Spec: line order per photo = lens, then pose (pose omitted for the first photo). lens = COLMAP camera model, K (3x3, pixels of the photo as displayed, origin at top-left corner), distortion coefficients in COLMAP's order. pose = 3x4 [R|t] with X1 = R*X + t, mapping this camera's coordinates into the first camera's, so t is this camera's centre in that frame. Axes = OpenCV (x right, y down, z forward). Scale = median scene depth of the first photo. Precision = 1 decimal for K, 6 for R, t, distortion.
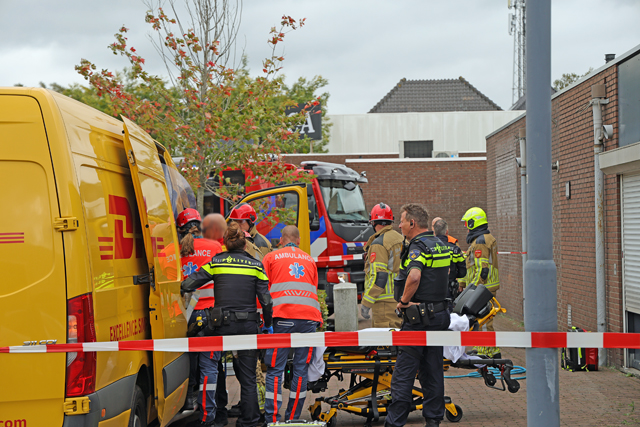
lens RADIAL K [[1314.0, 0, 320.0], [0, 1314.0, 213.5], [0, 0, 1]] dist [0.368005, 0.069081]
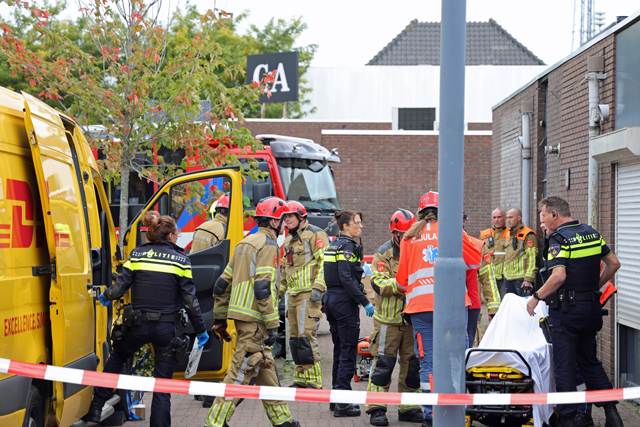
lens RADIAL K [[1807.7, 0, 320.0], [0, 1807.7, 213.5], [0, 0, 1]] dist [0.716922, -0.629040]
pose [[0.999722, 0.022866, 0.005771, 0.029703], [-0.022919, 0.999694, 0.009268, -0.003707], [-0.005557, -0.009398, 0.999940, -0.163939]]
